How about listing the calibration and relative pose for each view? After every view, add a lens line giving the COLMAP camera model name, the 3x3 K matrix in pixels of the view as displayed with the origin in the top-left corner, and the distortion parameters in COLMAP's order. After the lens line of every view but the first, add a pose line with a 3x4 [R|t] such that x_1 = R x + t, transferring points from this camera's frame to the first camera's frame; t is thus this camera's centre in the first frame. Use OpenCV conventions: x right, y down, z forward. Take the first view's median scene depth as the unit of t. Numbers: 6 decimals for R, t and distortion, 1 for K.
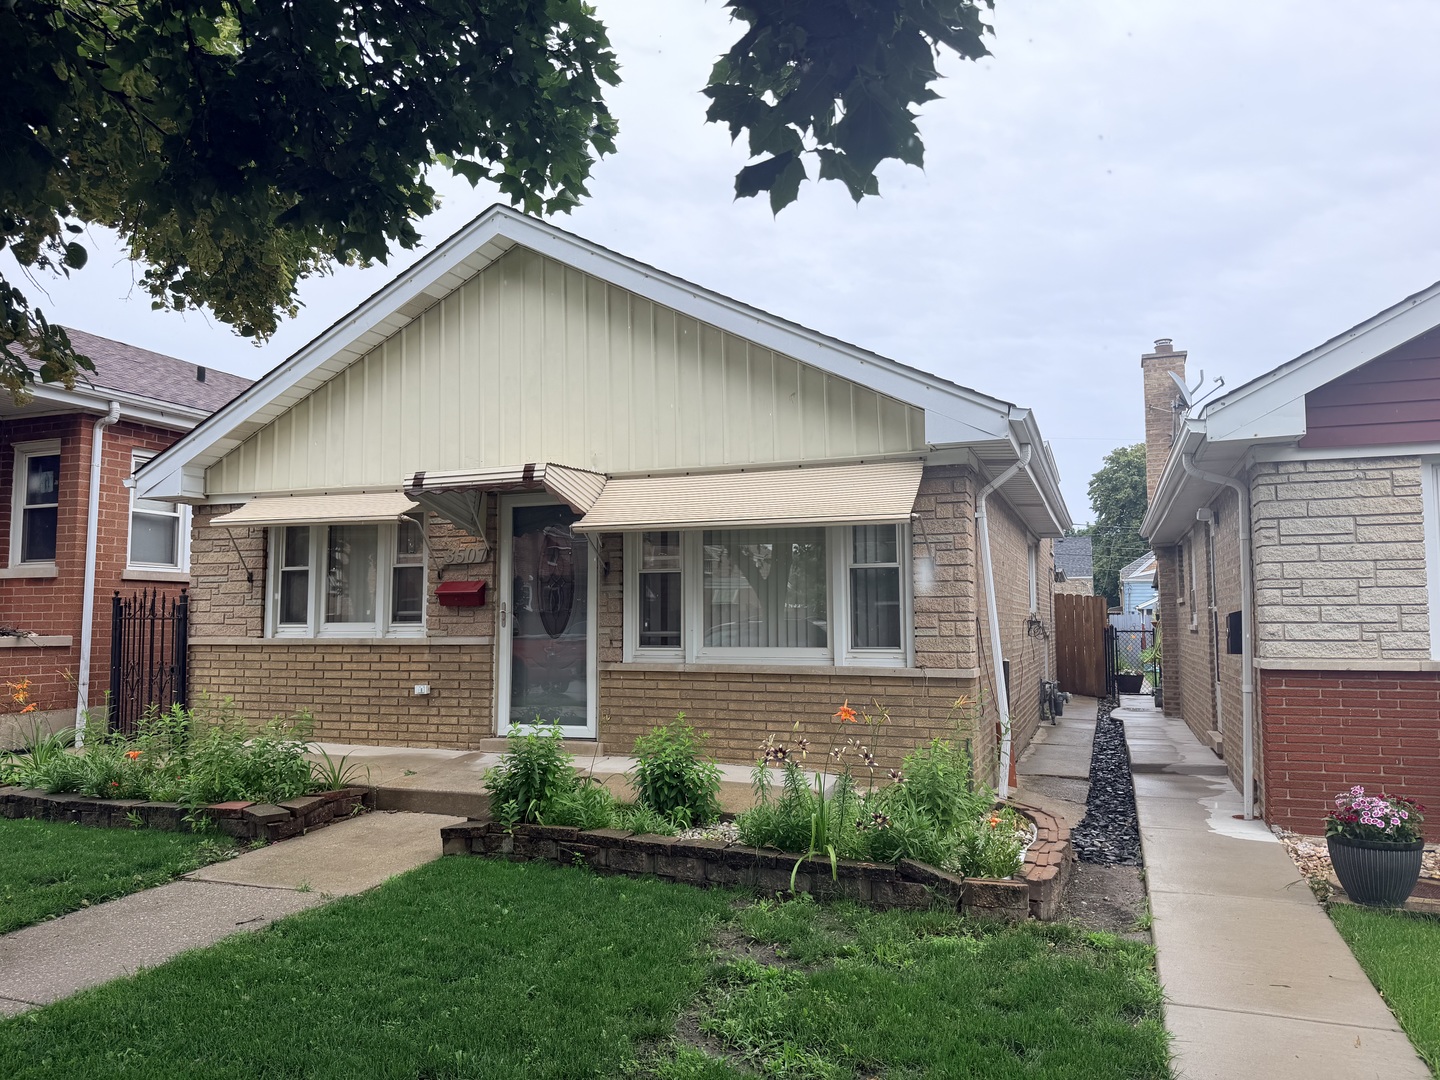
lens RADIAL K [[1024.3, 0, 716.5], [0, 1024.3, 546.5], [0, 0, 1]] dist [0.051522, -0.058318]
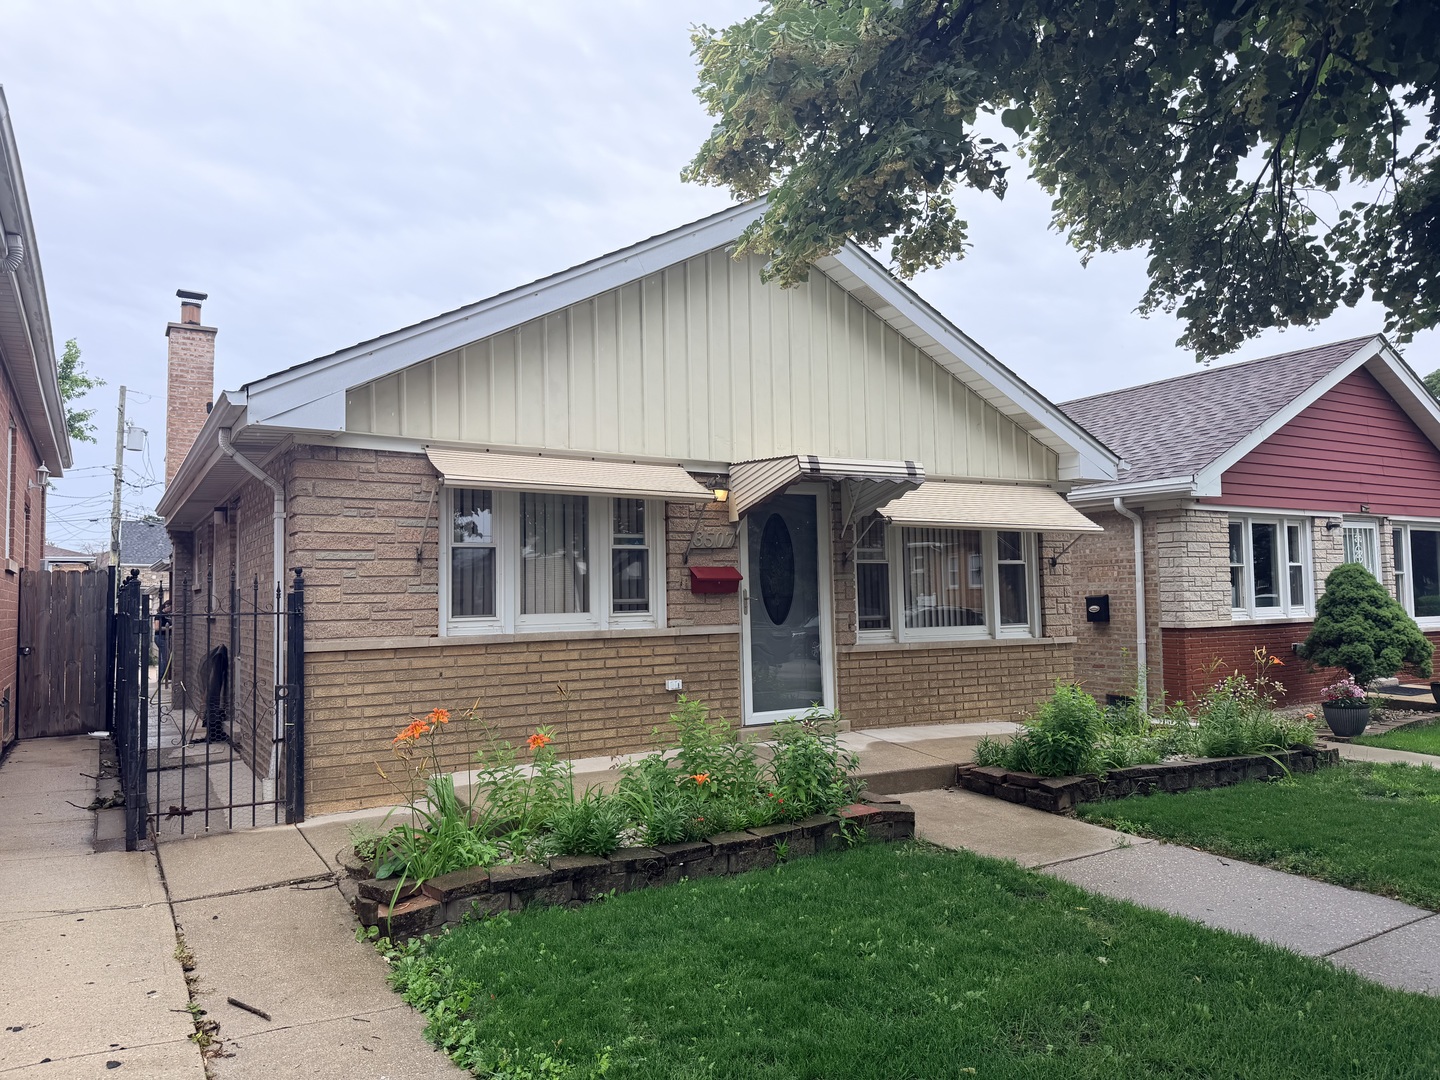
lens RADIAL K [[1024.3, 0, 705.4], [0, 1024.3, 540.4], [0, 0, 1]] dist [0.051522, -0.058318]
pose [[0.617125, 0.037761, 0.785958, -1.002515], [-0.044992, 0.998907, -0.012664, 0.022221], [-0.785578, -0.027547, 0.618150, 0.431430]]
